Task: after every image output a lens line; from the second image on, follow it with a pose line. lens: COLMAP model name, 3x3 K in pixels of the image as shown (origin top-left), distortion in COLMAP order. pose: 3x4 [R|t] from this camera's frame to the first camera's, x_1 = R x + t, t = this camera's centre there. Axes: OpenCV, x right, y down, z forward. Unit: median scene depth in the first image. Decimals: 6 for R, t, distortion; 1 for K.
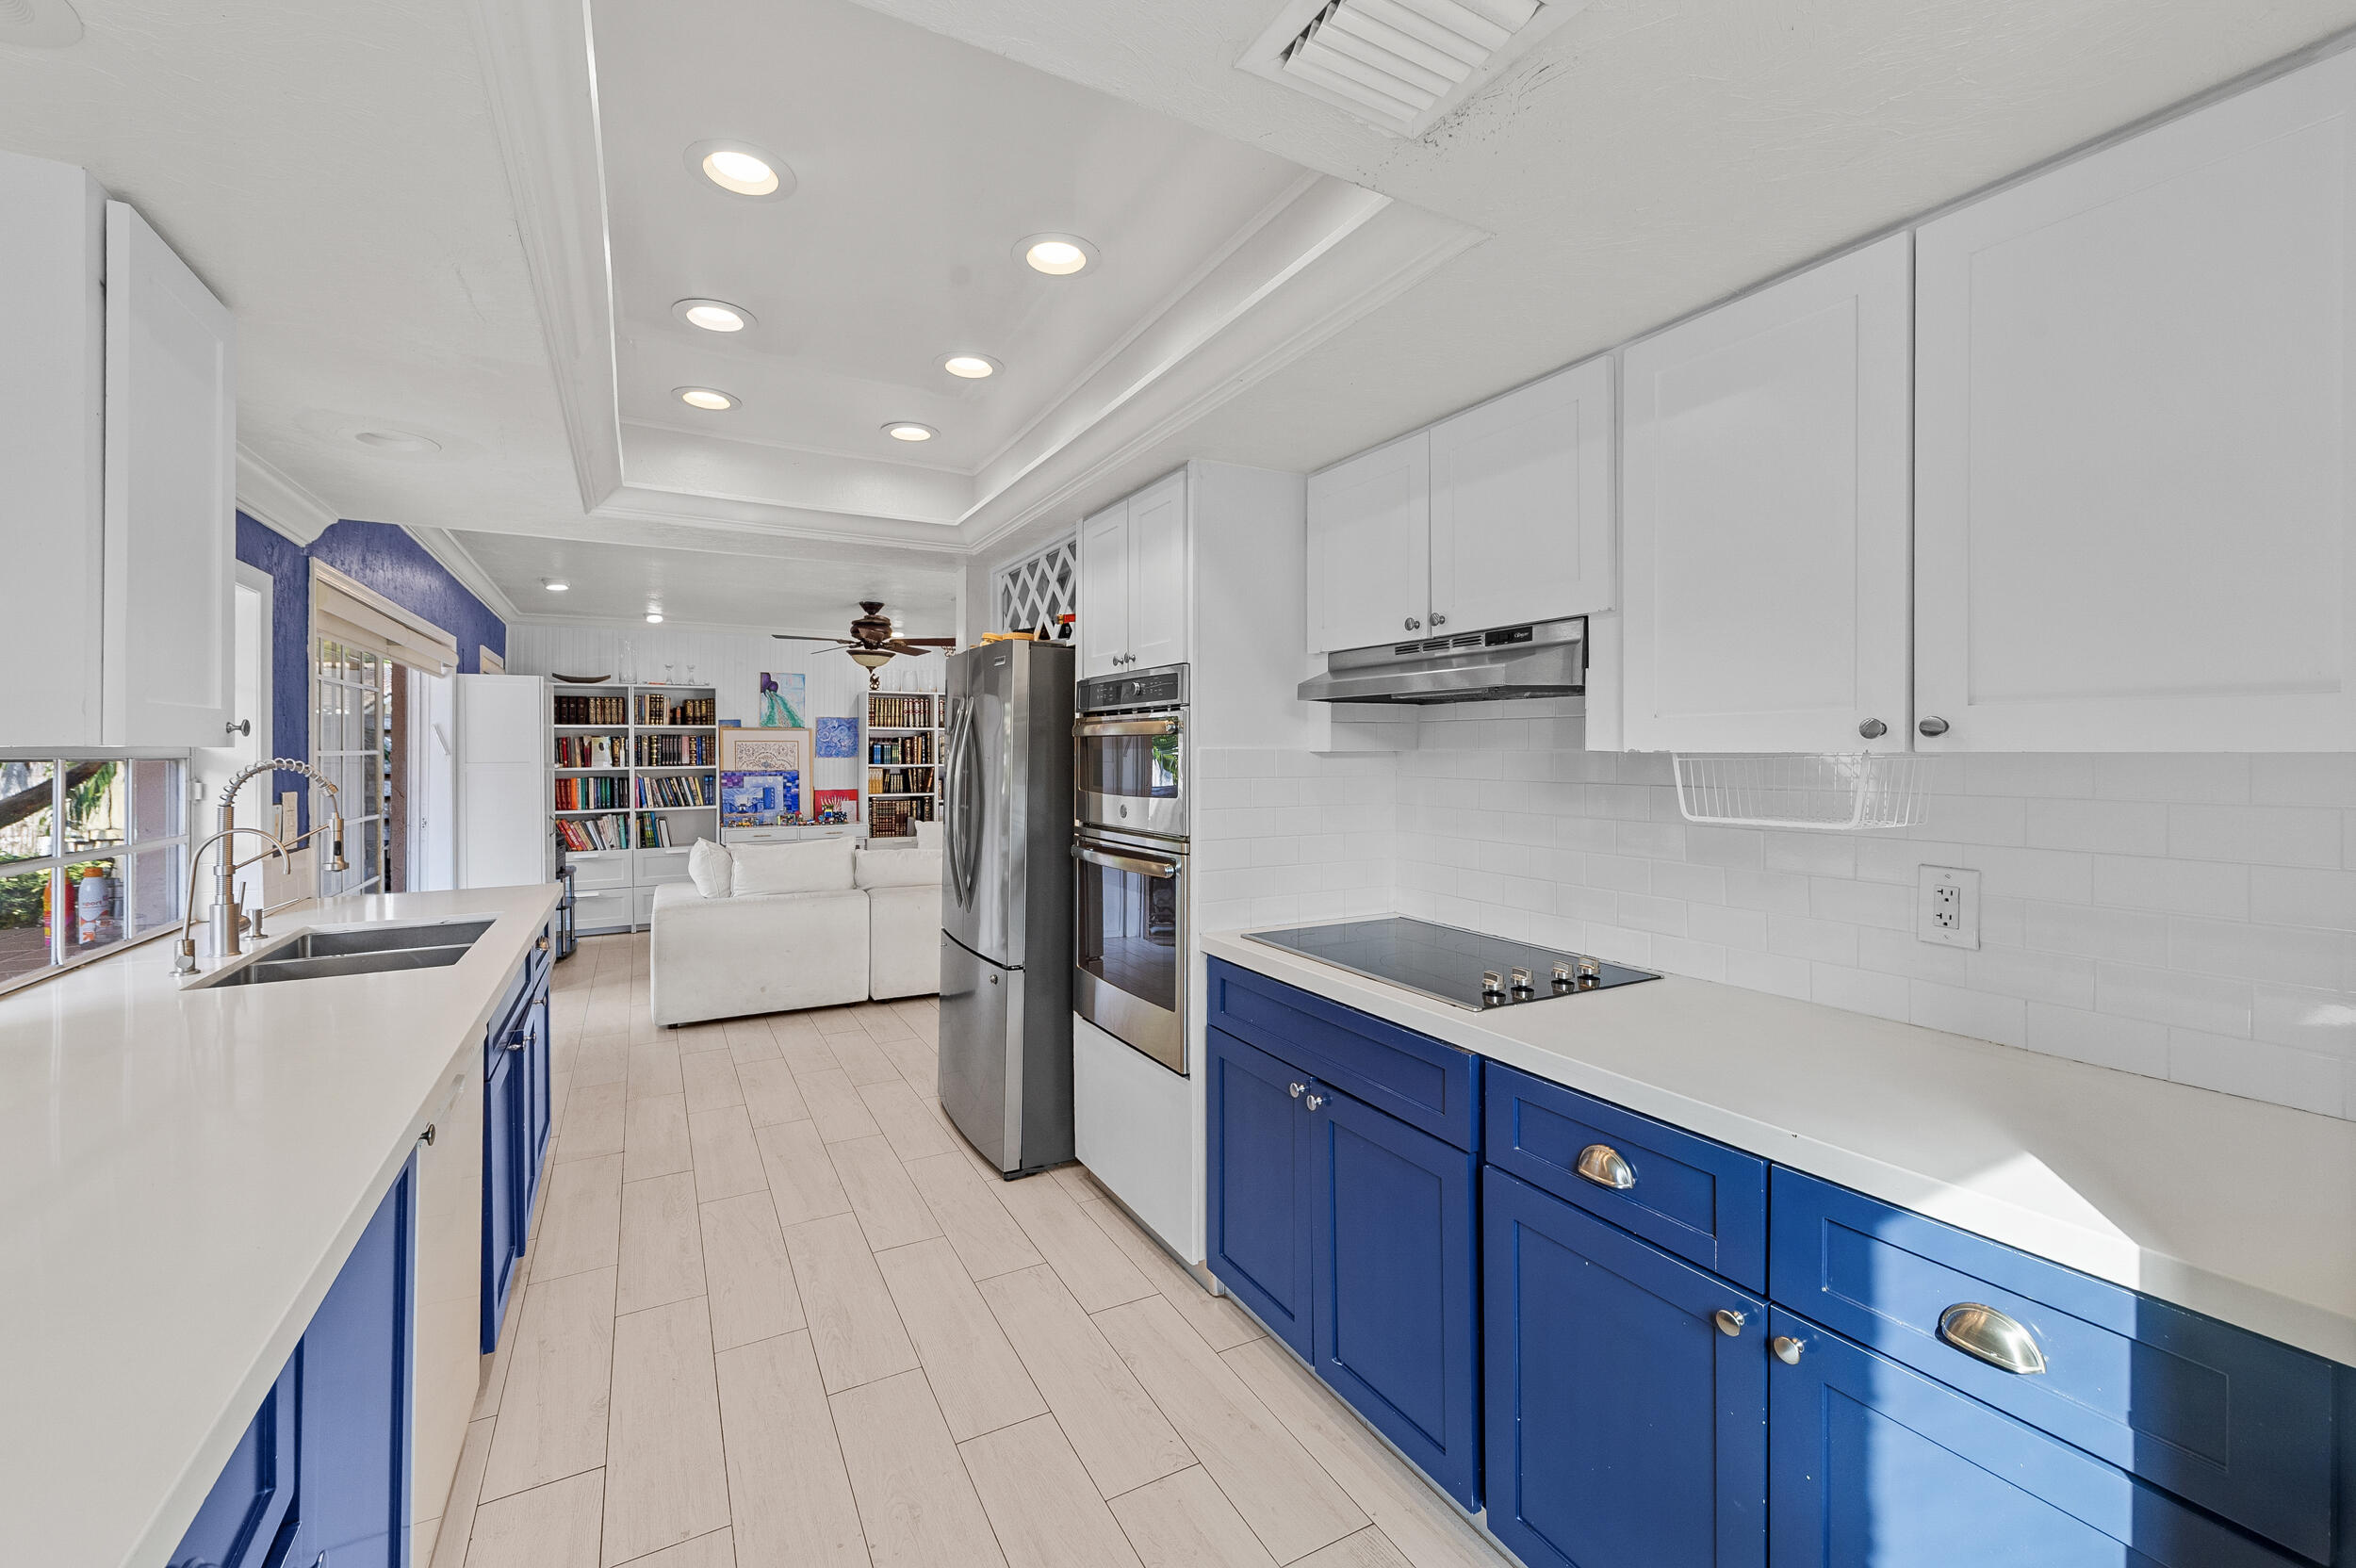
lens RADIAL K [[945.5, 0, 1184.7], [0, 945.5, 750.3], [0, 0, 1]] dist [0.000139, -0.014955]
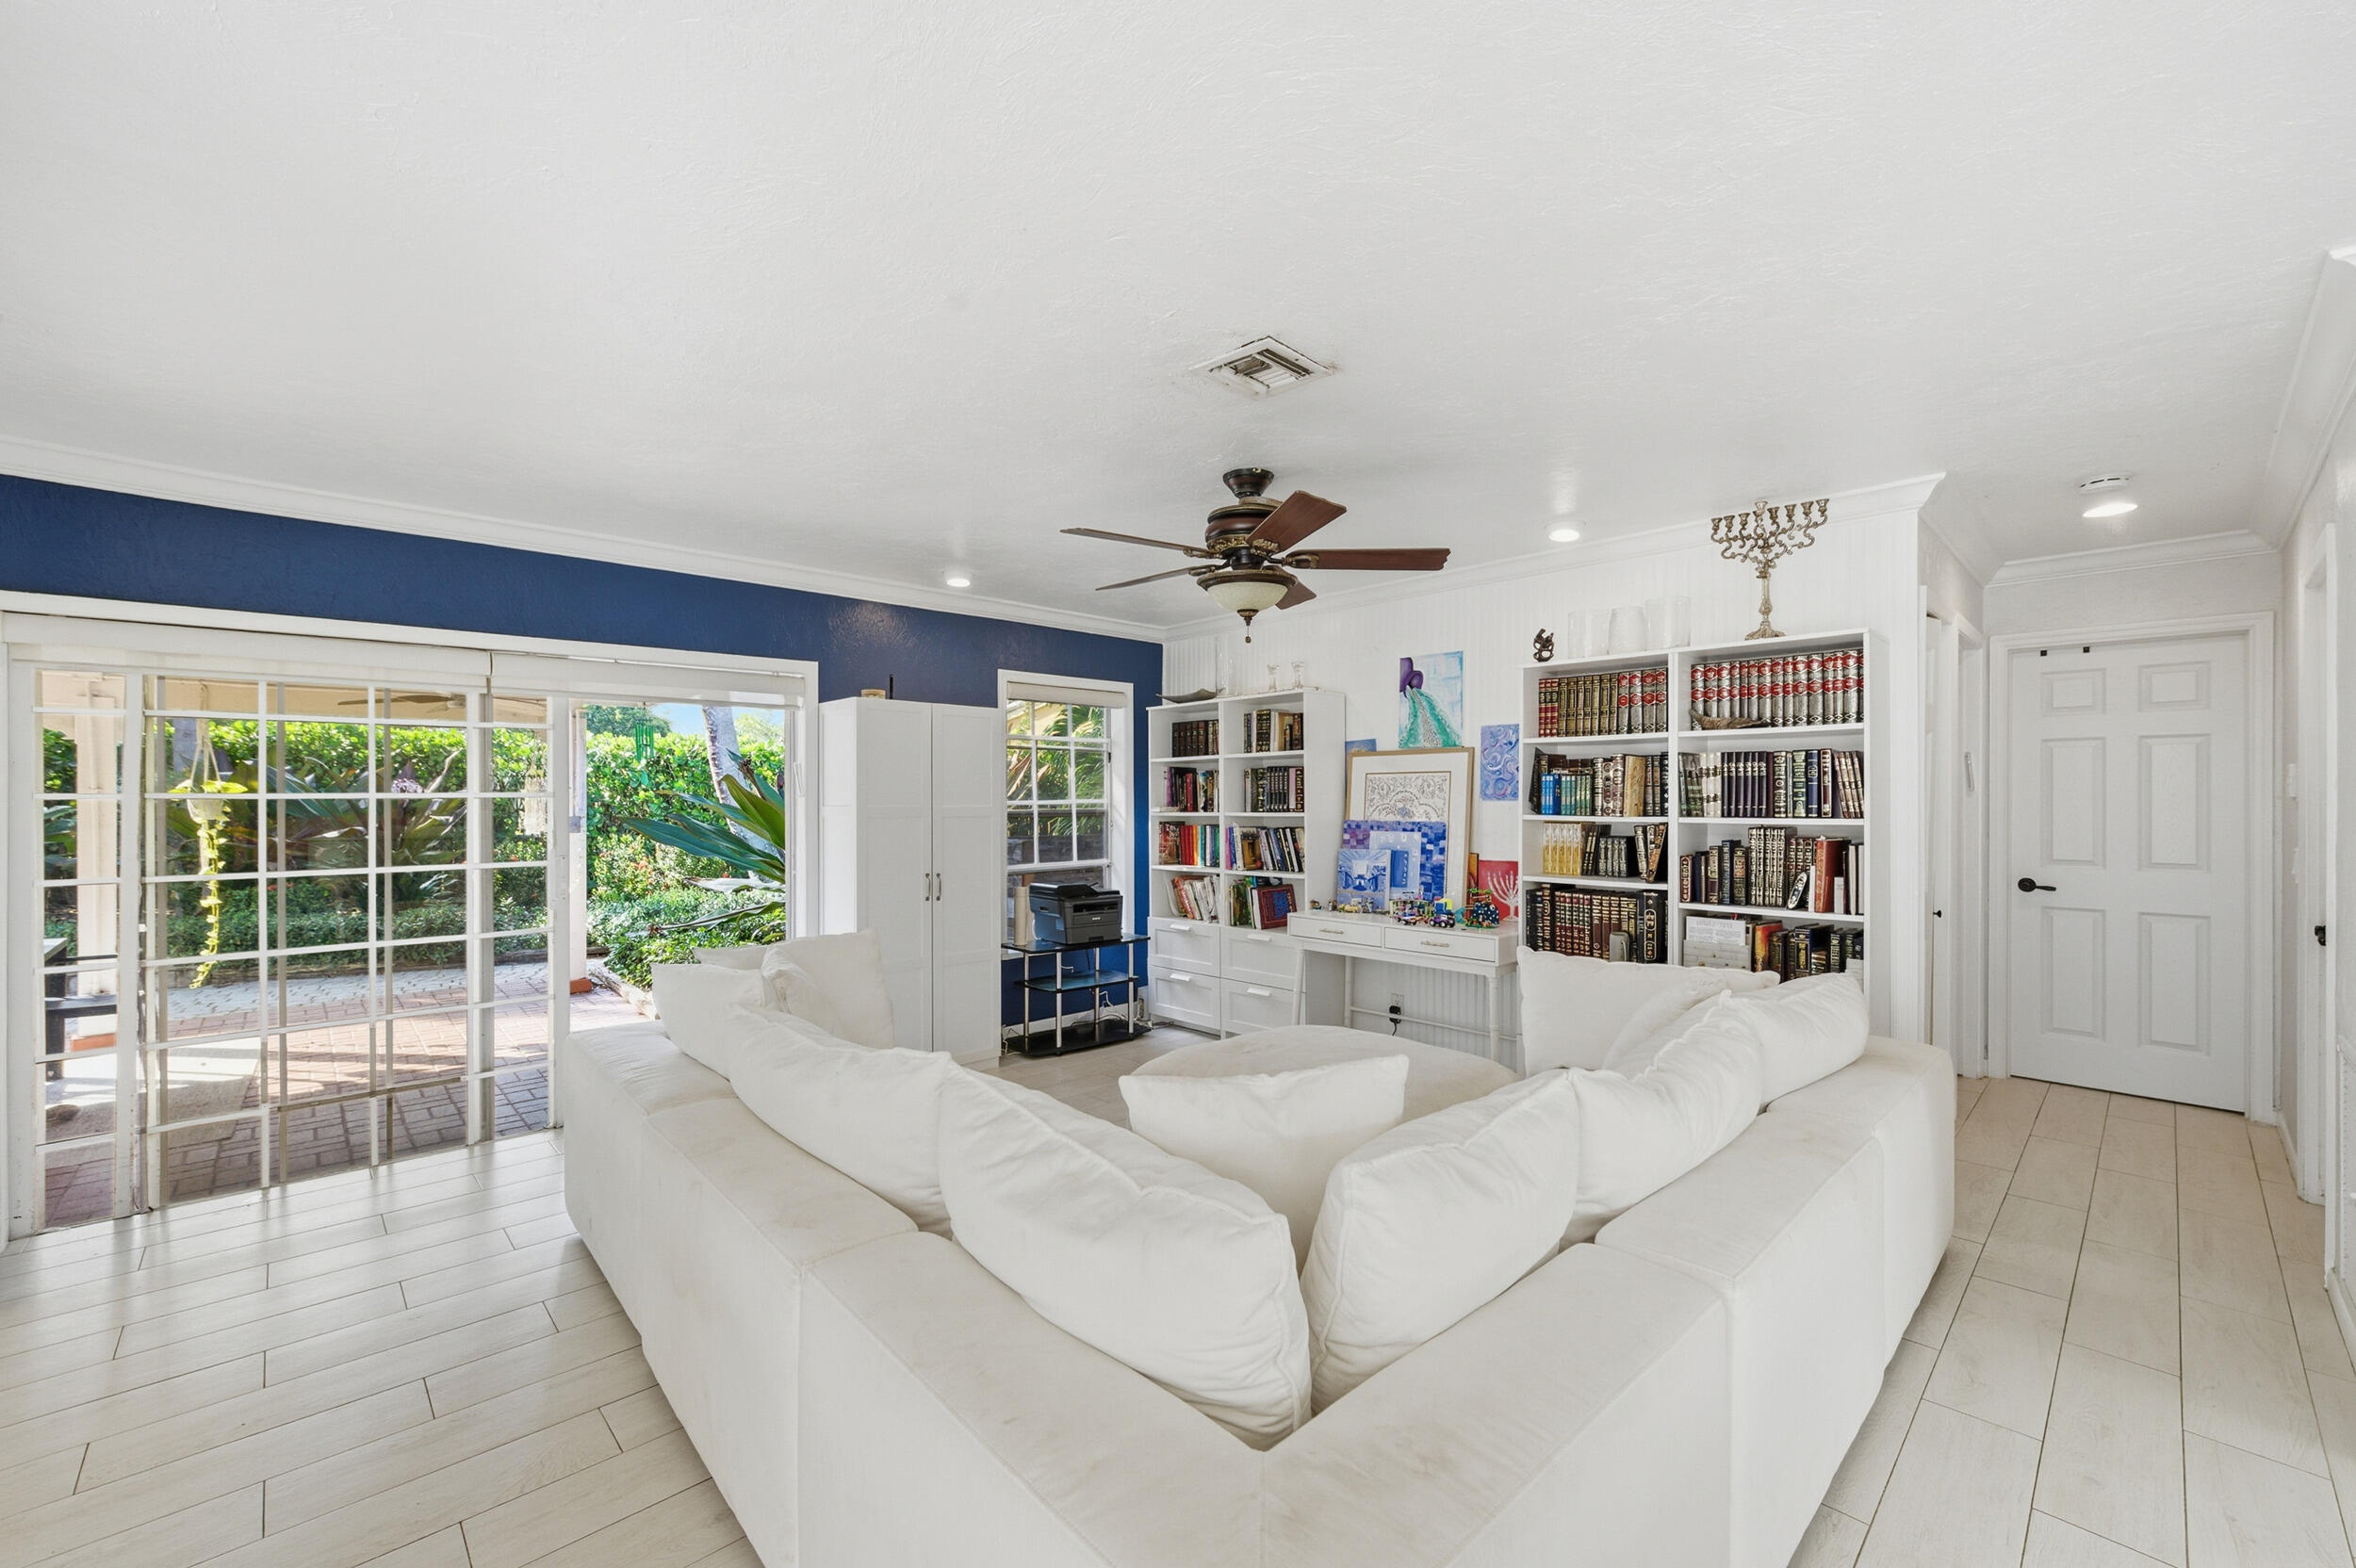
lens RADIAL K [[927.2, 0, 1225.9], [0, 927.2, 803.3], [0, 0, 1]] dist [0.018344, -0.000059]
pose [[0.264121, 0.005434, -0.964474, 0.091249], [-0.000651, 0.999985, 0.005456, 0.006457], [0.964489, -0.000813, 0.264121, 0.730548]]
